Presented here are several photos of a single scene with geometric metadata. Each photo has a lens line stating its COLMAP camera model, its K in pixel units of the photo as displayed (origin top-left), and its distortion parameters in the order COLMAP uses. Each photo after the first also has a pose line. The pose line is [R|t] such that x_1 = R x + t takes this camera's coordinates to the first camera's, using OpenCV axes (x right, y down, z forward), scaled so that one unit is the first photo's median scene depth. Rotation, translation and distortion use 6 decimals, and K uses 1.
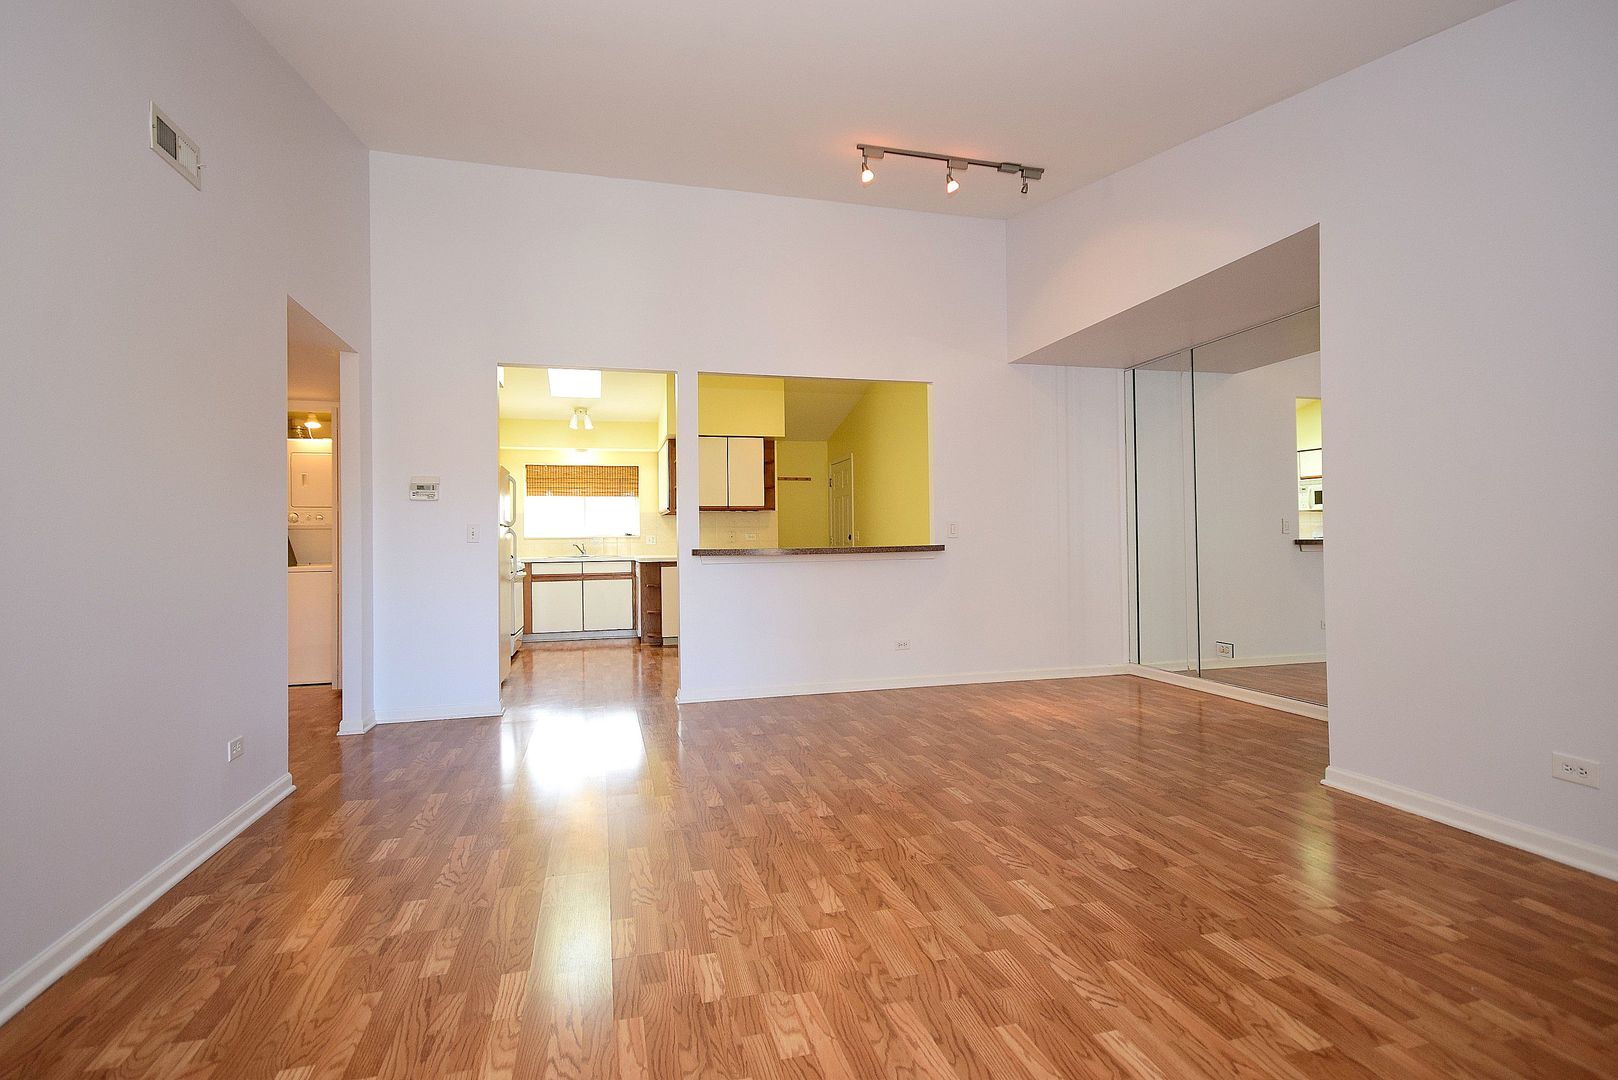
lens RADIAL K [[770.3, 0, 809.5], [0, 770.3, 531.2], [0, 0, 1]] dist [0.003553, -0.000039]
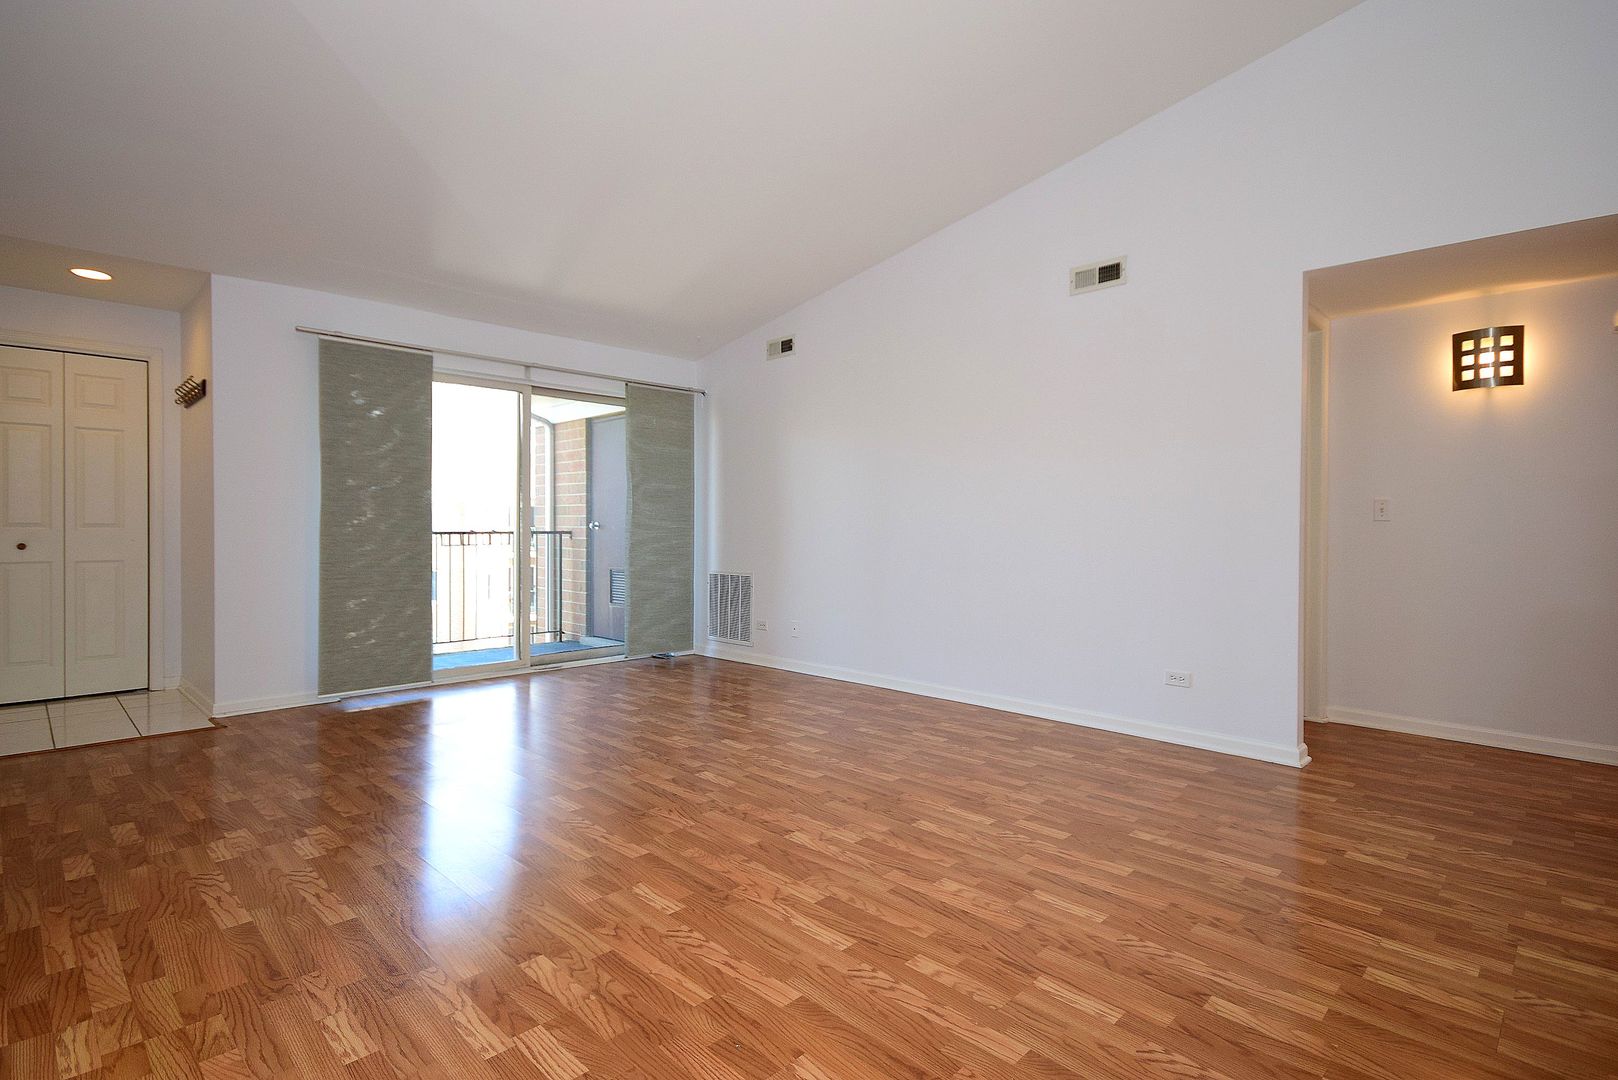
lens RADIAL K [[798.5, 0, 810.1], [0, 798.5, 531.5], [0, 0, 1]] dist [0.015491, -0.016815]
pose [[-0.863234, 0.011267, -0.504678, 0.385192], [0.012802, 0.999918, 0.000426, 0.018839], [0.504642, -0.006093, -0.863307, 1.508487]]
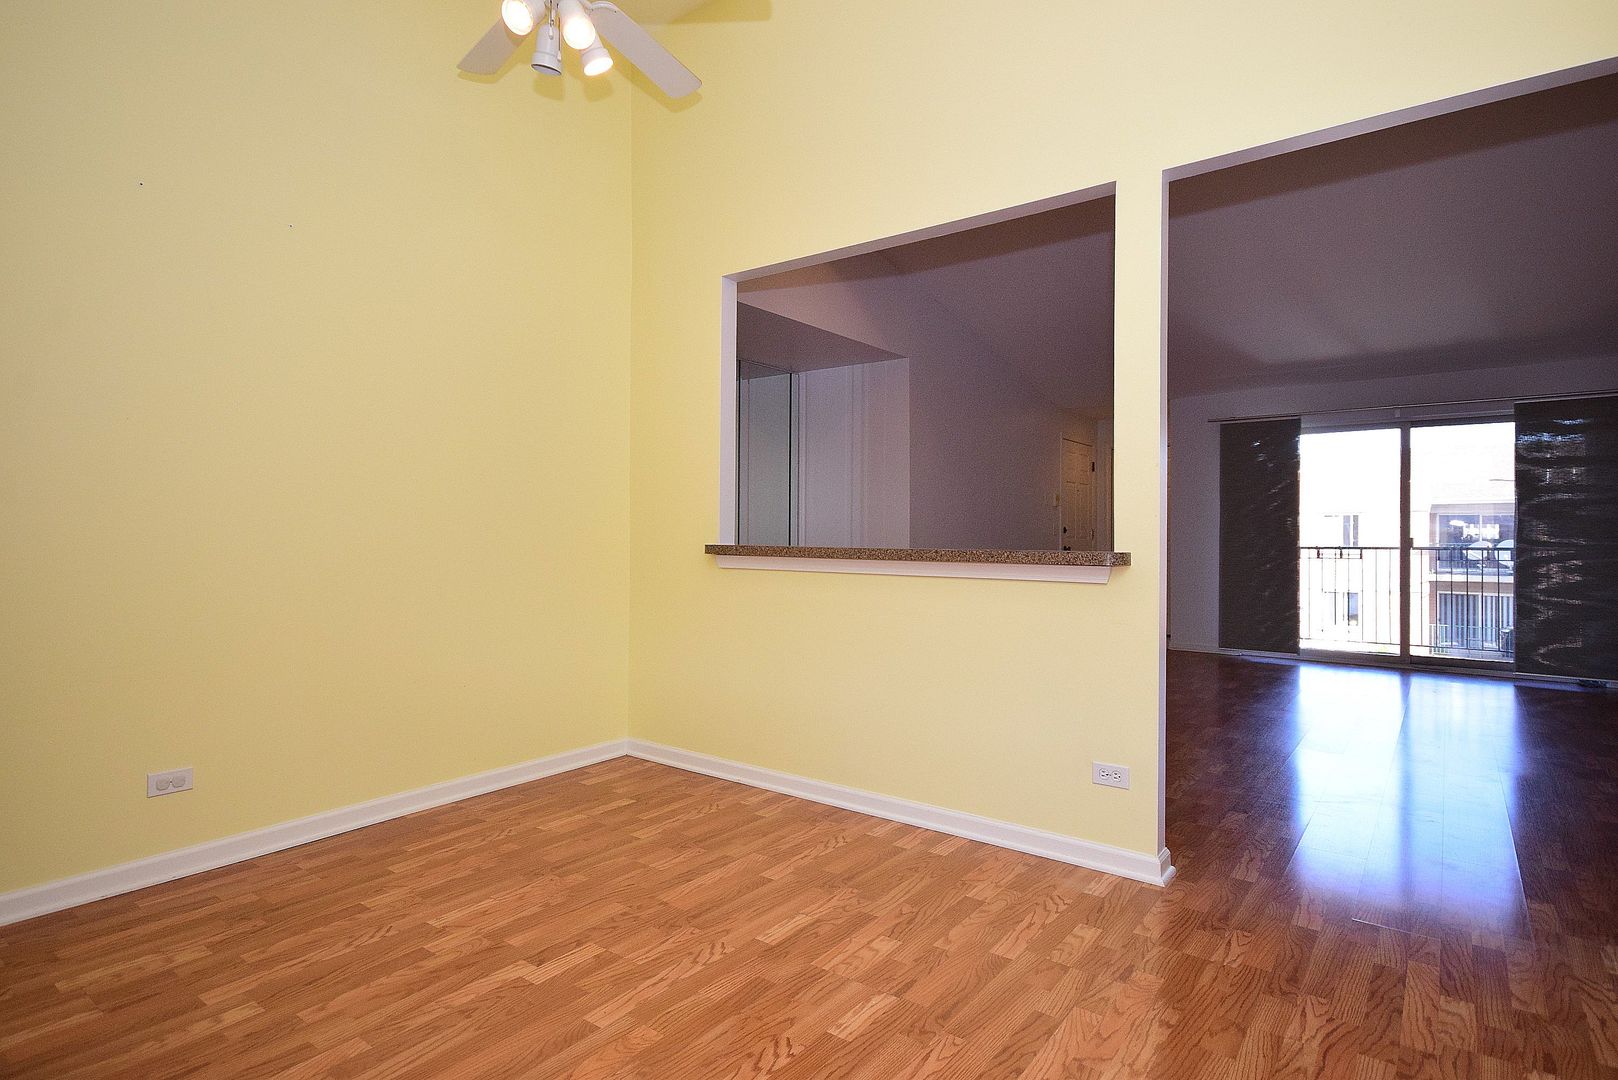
lens RADIAL K [[863.0, 0, 800.2], [0, 863.0, 542.0], [0, 0, 1]] dist [0.014041, -0.000007]
pose [[-0.615785, 0.003826, 0.787905, -0.652747], [-0.008923, 0.999890, -0.011829, 0.036800], [-0.787863, -0.014314, -0.615684, 2.185307]]
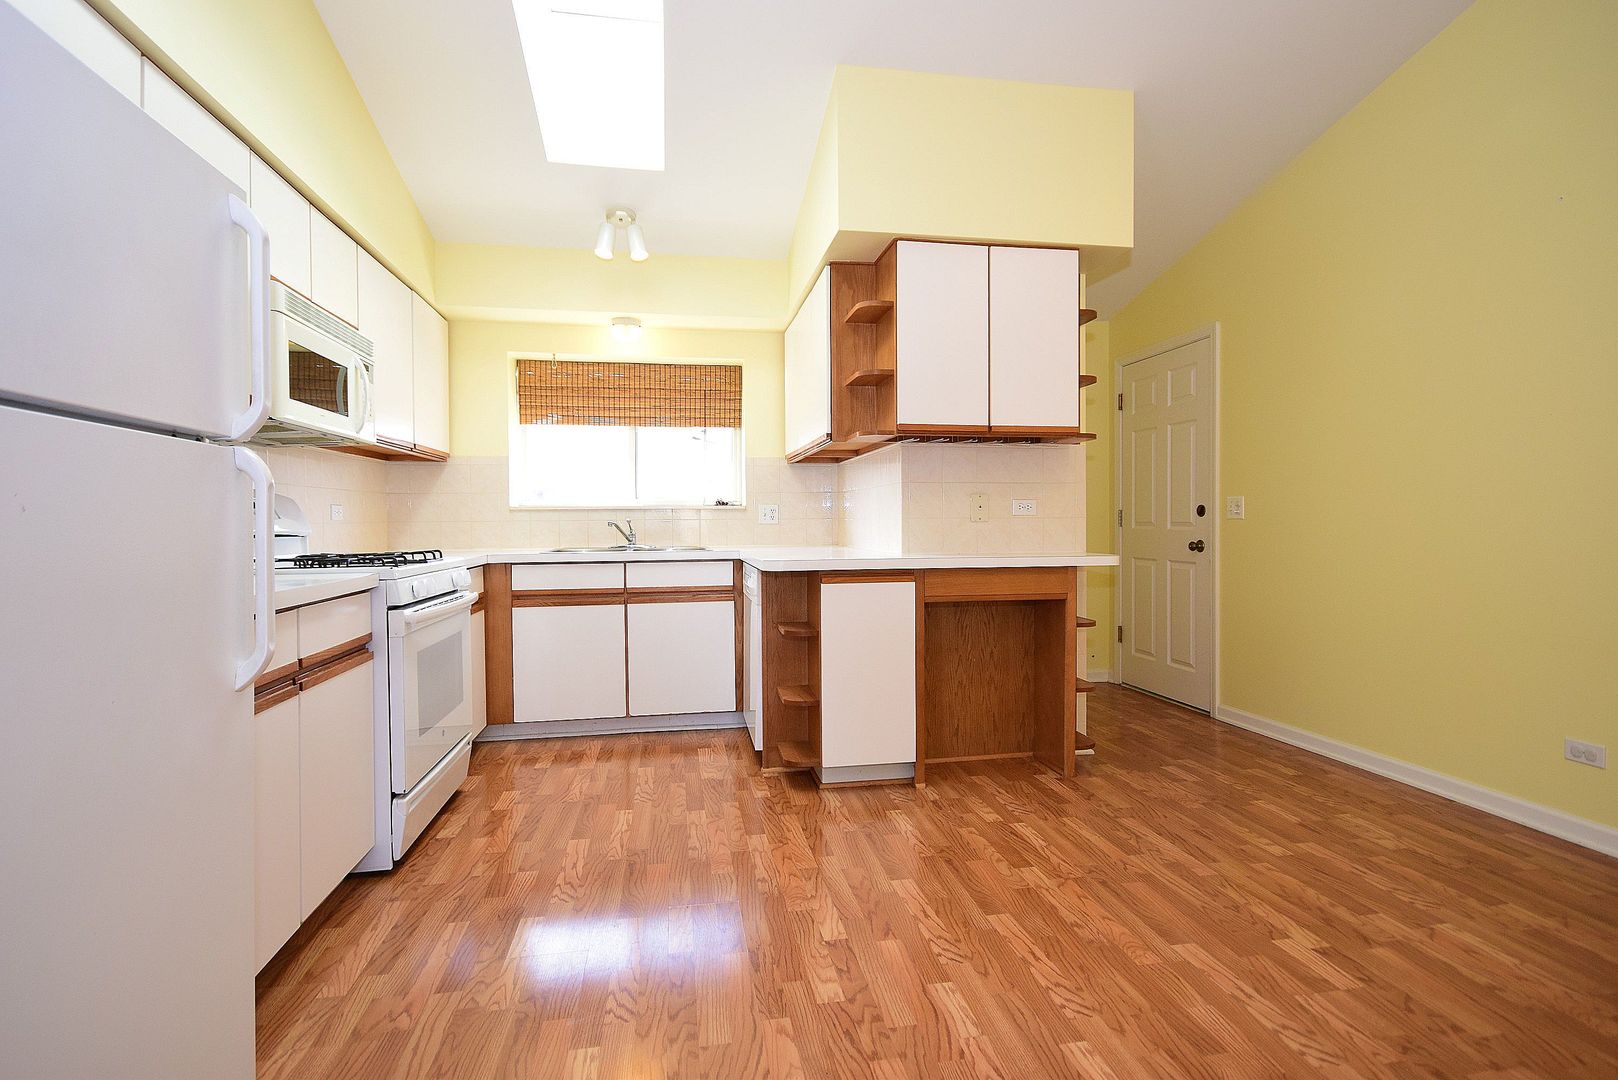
lens RADIAL K [[770.3, 0, 809.5], [0, 770.3, 531.2], [0, 0, 1]] dist [0.003553, -0.000039]
pose [[0.996115, 0.006999, -0.087783, -0.369409], [-0.004444, 0.999562, 0.029270, 0.020983], [0.087950, -0.028766, 0.995709, 1.398241]]
